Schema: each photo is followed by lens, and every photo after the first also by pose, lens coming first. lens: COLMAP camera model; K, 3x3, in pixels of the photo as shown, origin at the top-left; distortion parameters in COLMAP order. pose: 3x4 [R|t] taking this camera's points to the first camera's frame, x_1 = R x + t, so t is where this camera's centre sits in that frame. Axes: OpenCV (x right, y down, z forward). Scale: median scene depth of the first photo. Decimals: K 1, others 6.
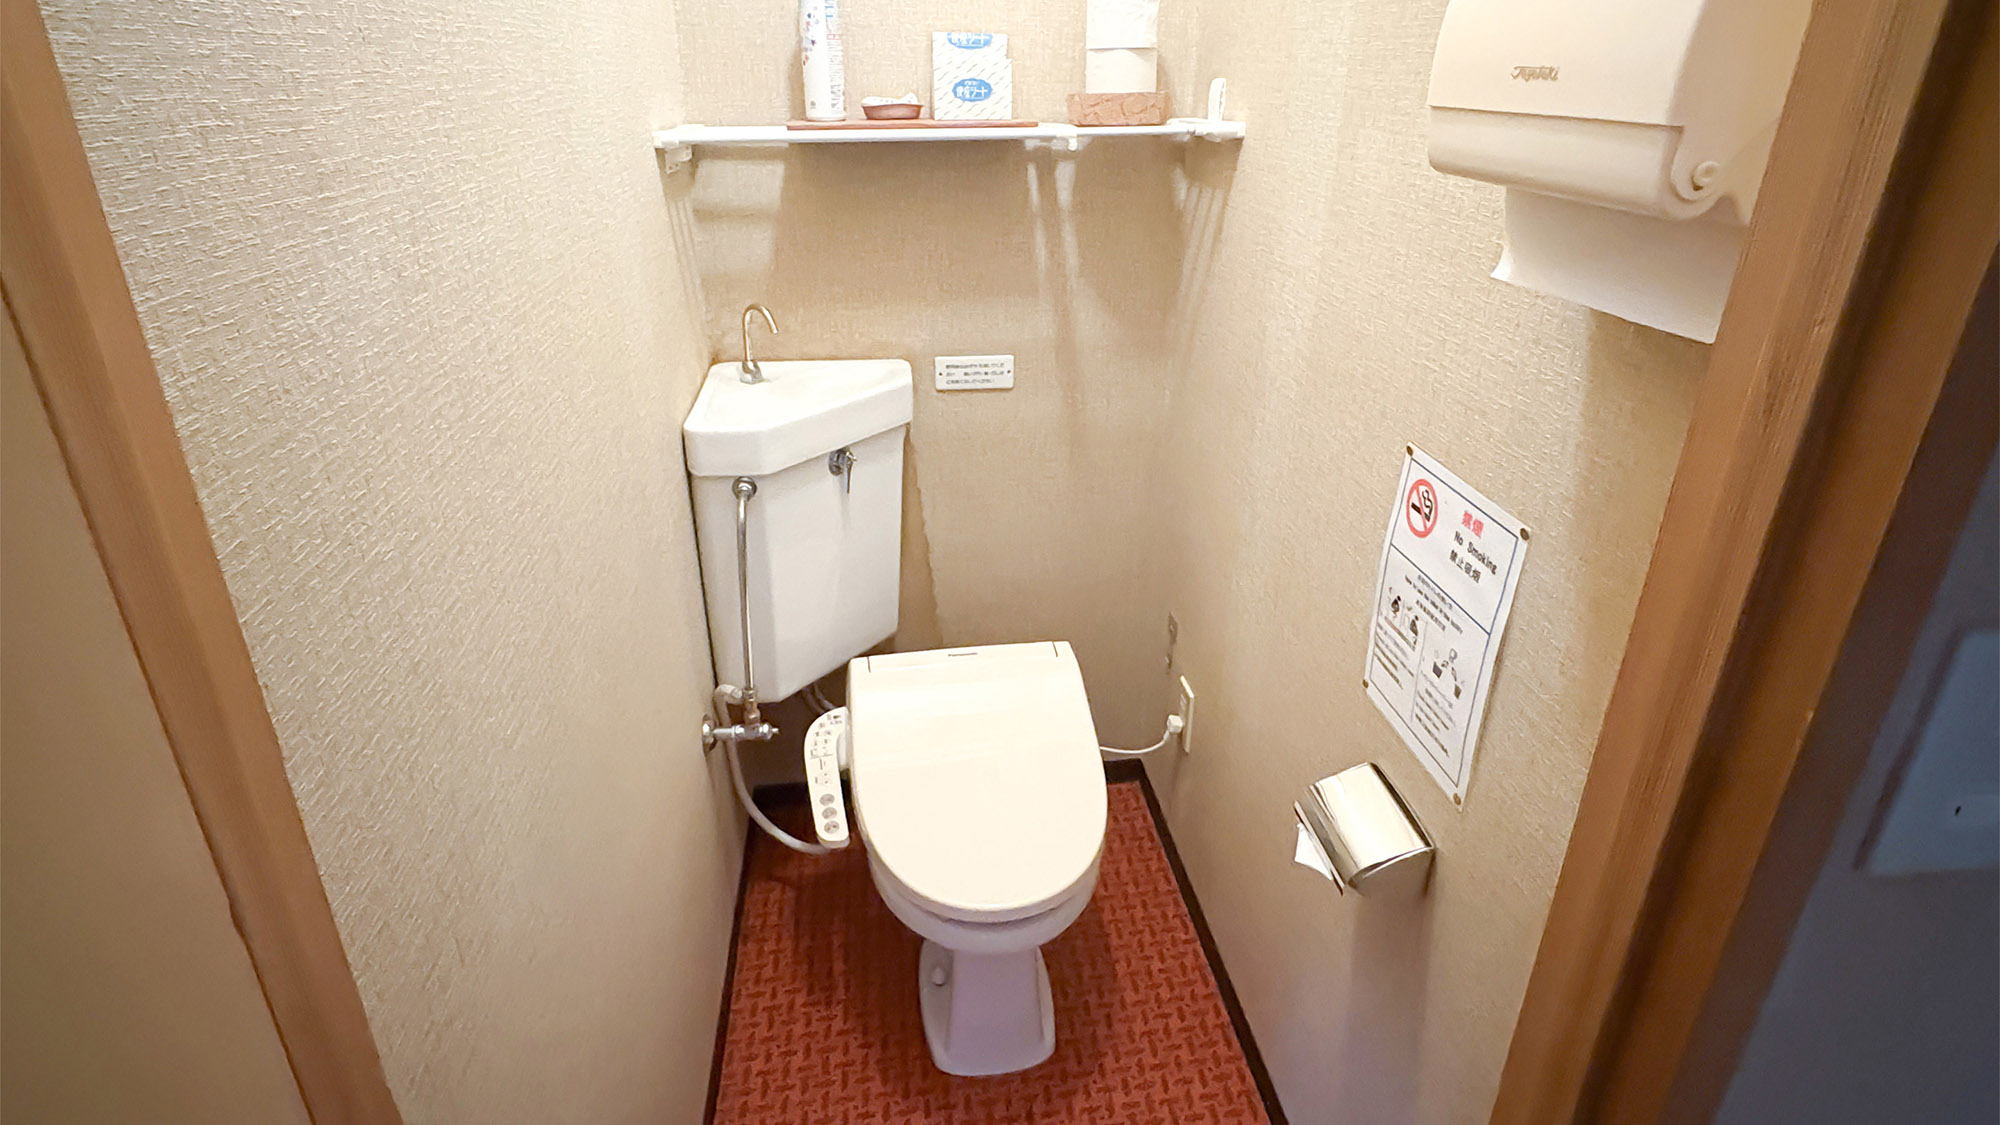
lens RADIAL K [[1101.1, 0, 993.6], [0, 1101.1, 564.4], [0, 0, 1]] dist [0.001580, 0.002535]
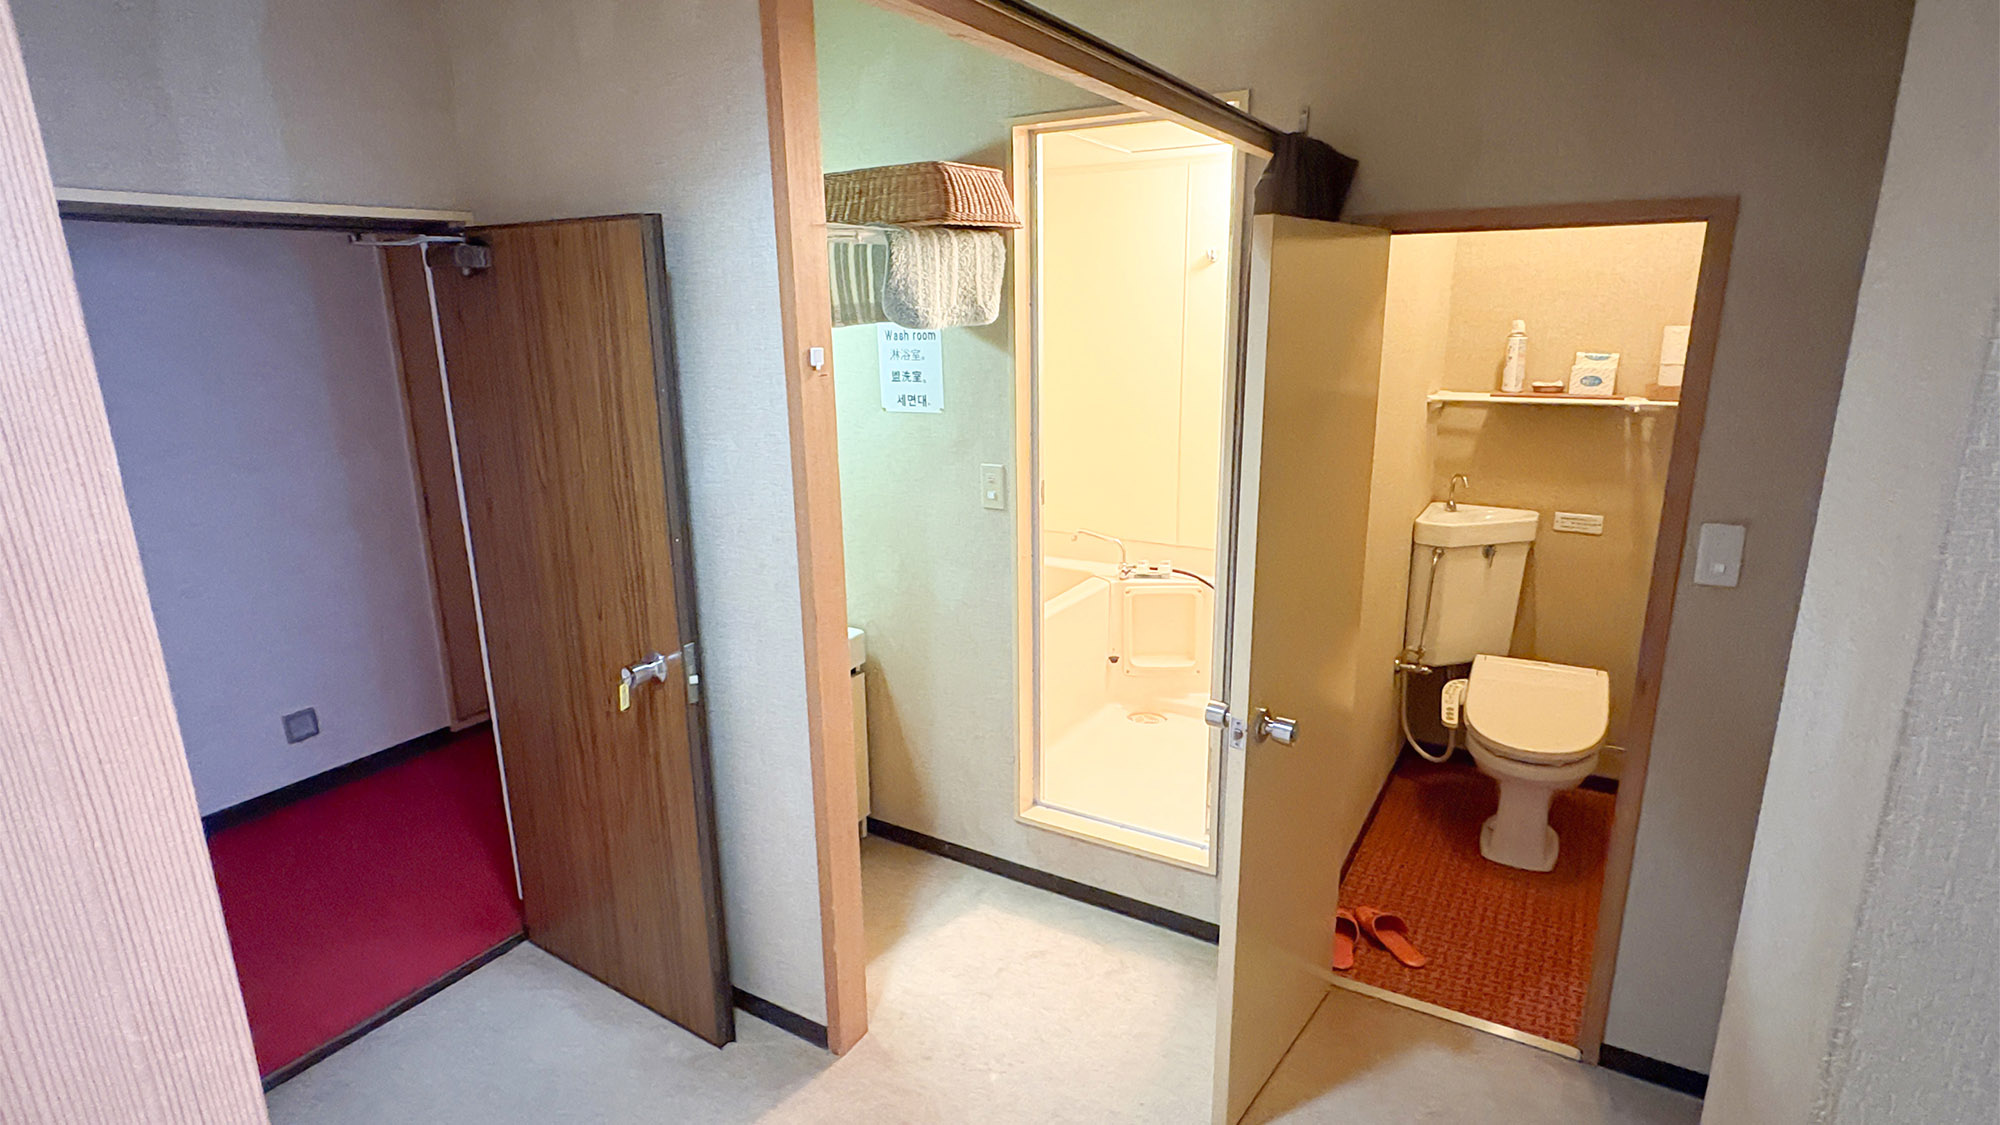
lens RADIAL K [[999.1, 0, 999.4], [0, 999.1, 566.1], [0, 0, 1]] dist [-0.028598, -0.000206]
pose [[0.797859, 0.137693, -0.586908, 0.215017], [-0.238571, 0.966204, -0.097641, 0.323564], [0.553628, 0.217923, 0.803744, -0.952794]]
